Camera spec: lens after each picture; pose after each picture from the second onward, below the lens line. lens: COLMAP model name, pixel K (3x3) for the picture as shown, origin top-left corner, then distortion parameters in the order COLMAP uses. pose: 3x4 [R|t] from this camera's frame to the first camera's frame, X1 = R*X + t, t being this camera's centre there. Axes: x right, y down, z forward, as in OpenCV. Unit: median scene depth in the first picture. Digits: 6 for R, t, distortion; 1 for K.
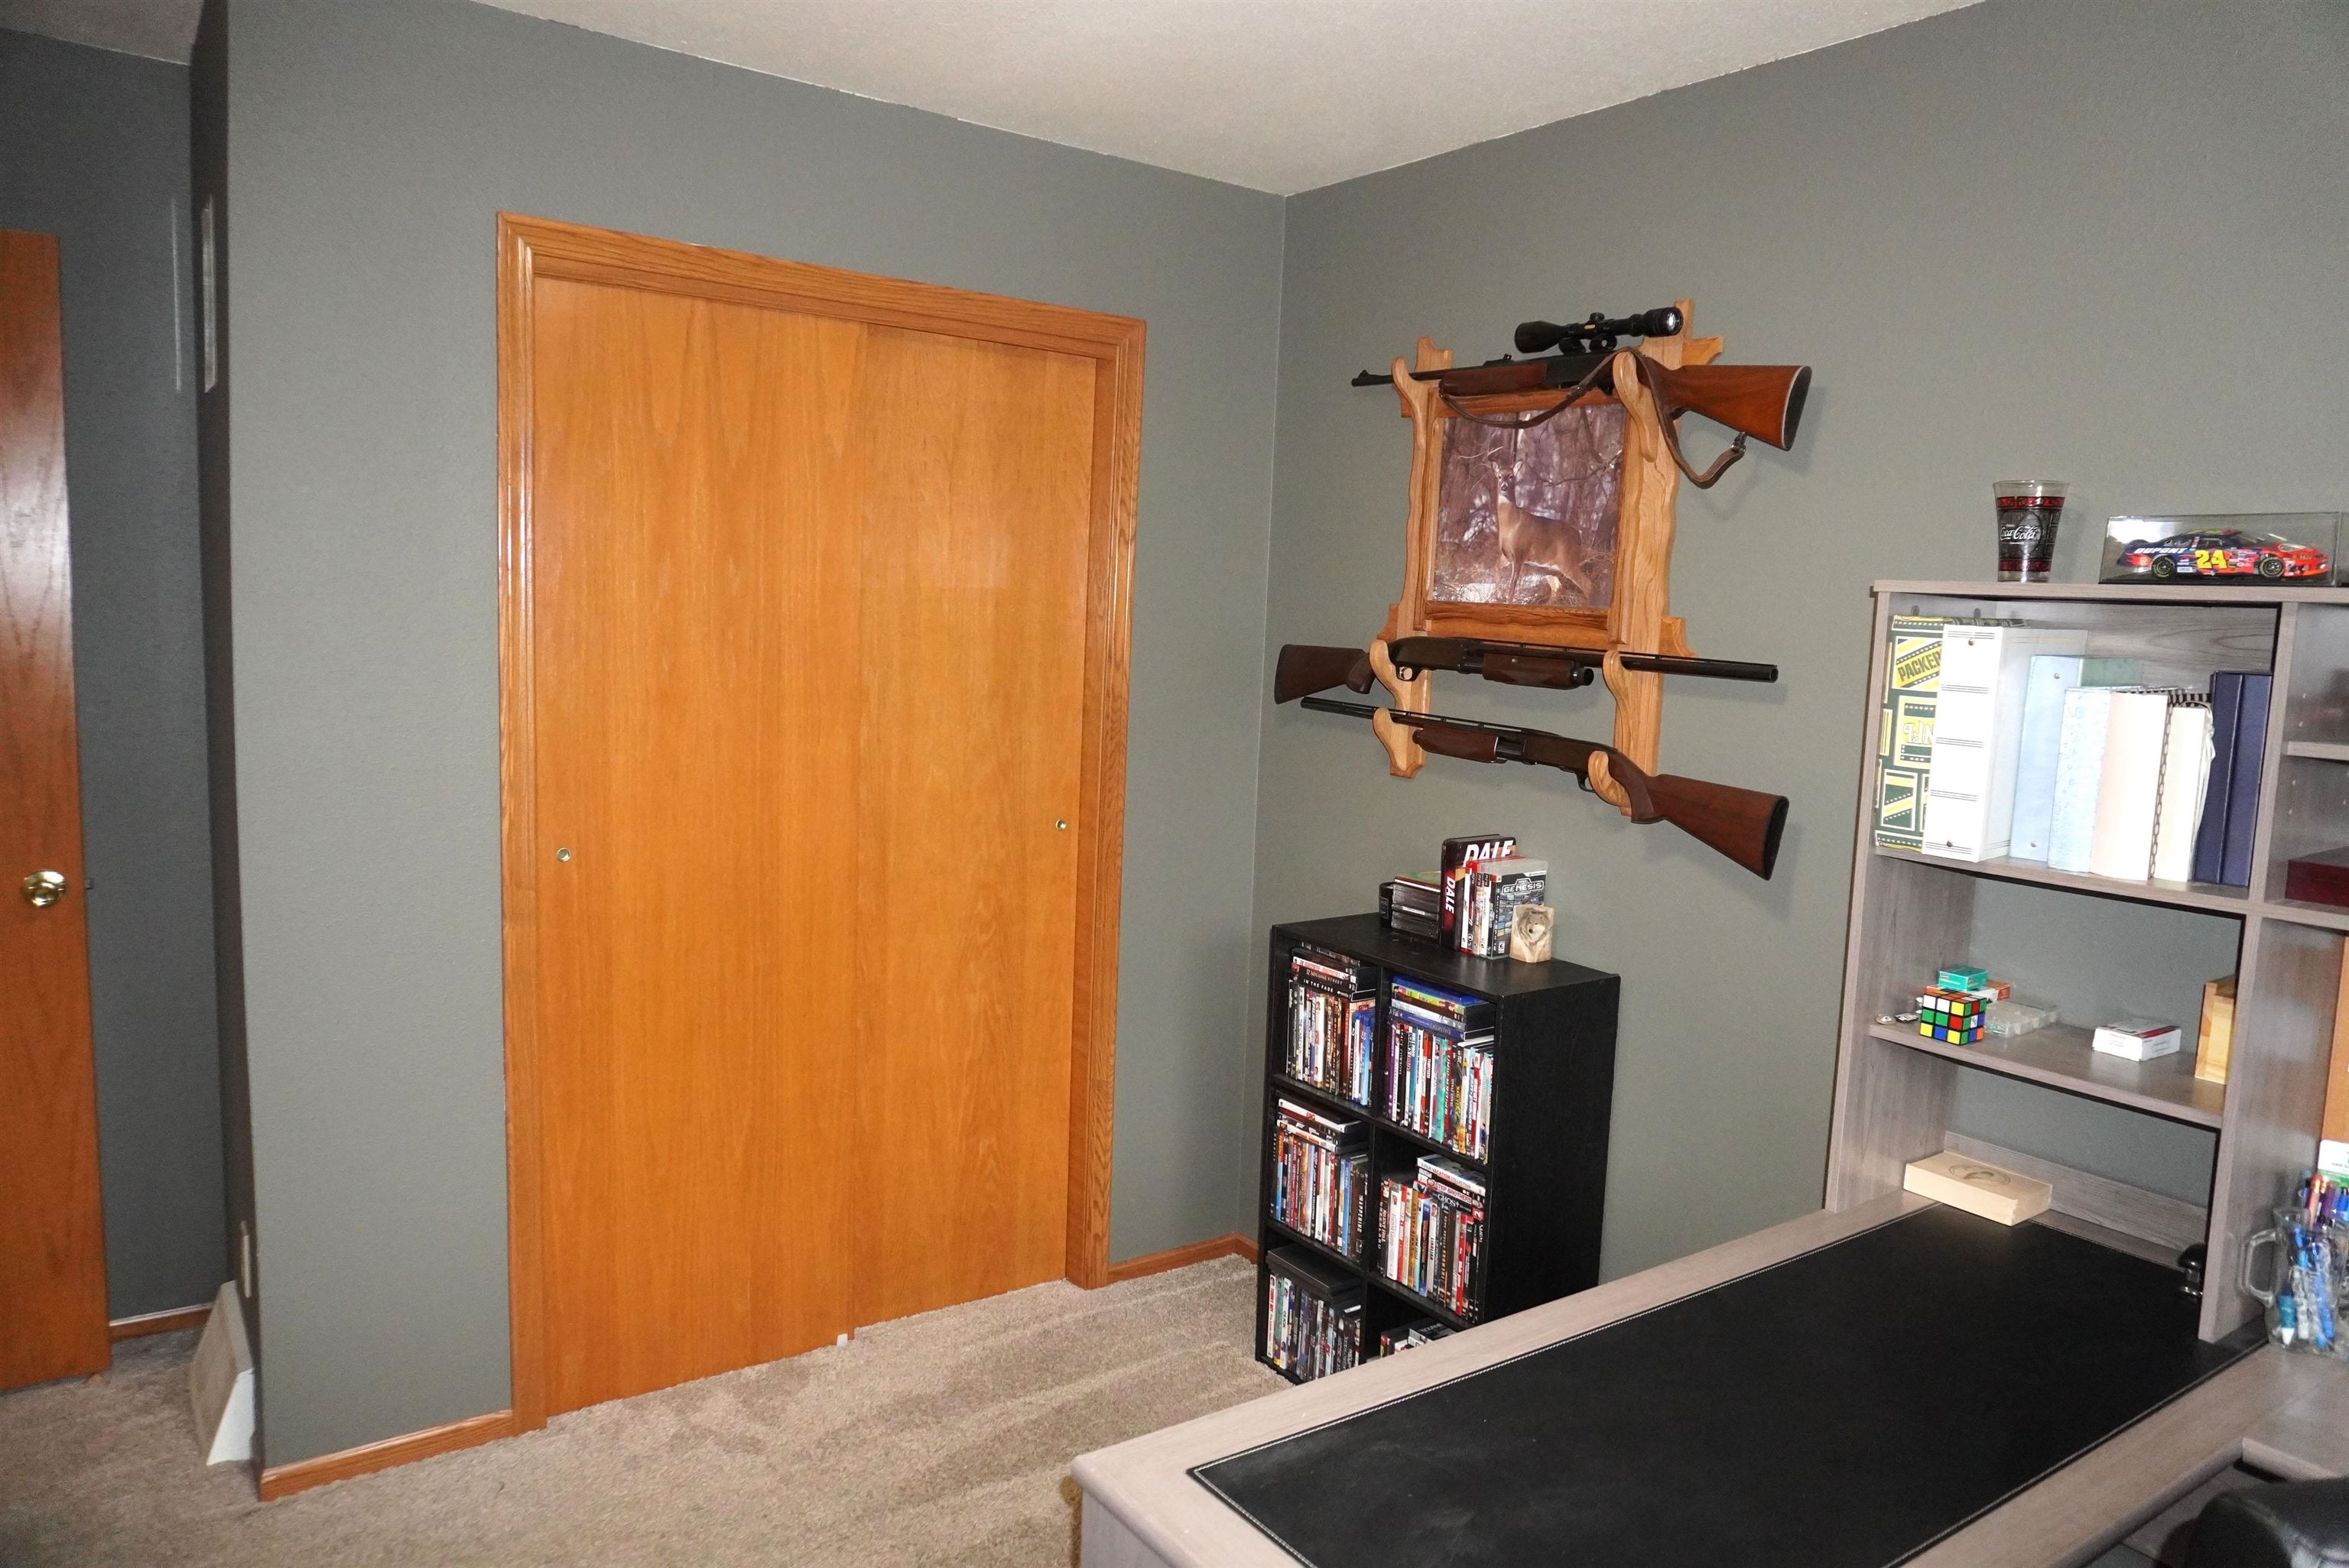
lens RADIAL K [[1574.0, 0, 1174.4], [0, 1574.0, 785.4], [0, 0, 1]] dist [-0.045794, 0.030043]
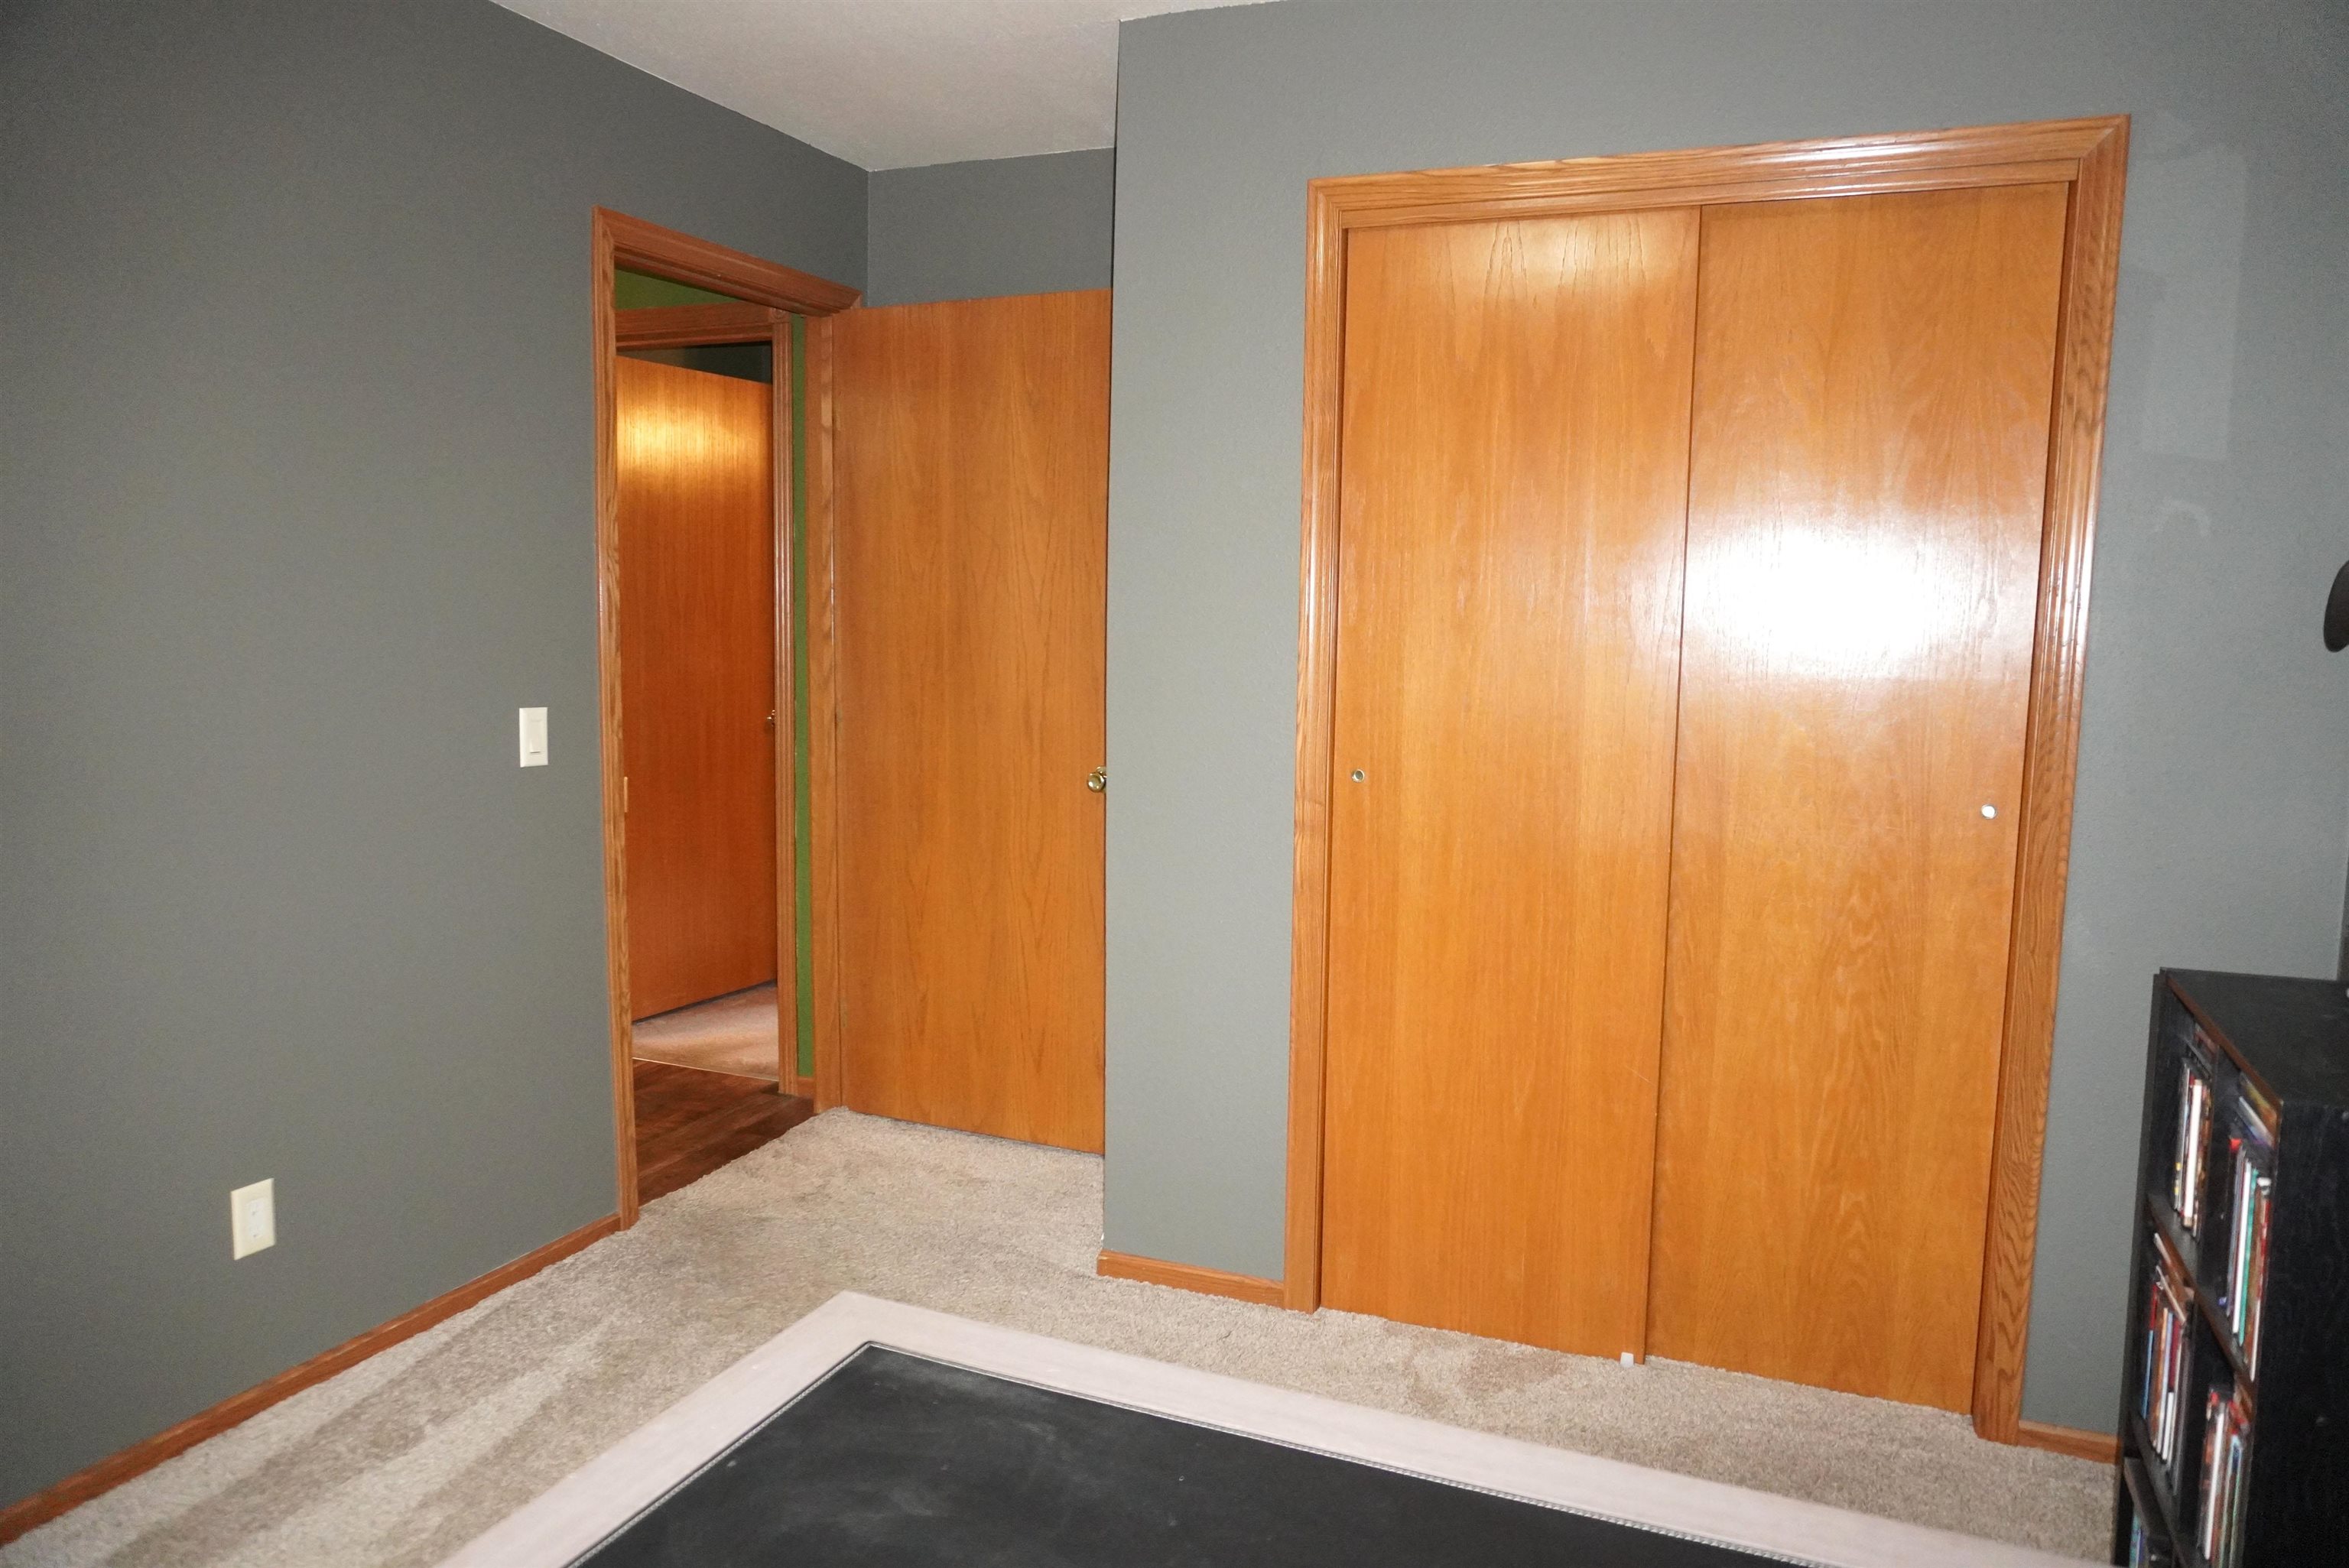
lens RADIAL K [[1574.0, 0, 1173.4], [0, 1574.0, 781.8], [0, 0, 1]] dist [-0.045794, 0.030043]
pose [[0.529040, 0.061970, -0.846331, 0.378517], [-0.090651, 0.995750, 0.016246, 0.036486], [0.843741, 0.068126, 0.532409, 0.285038]]
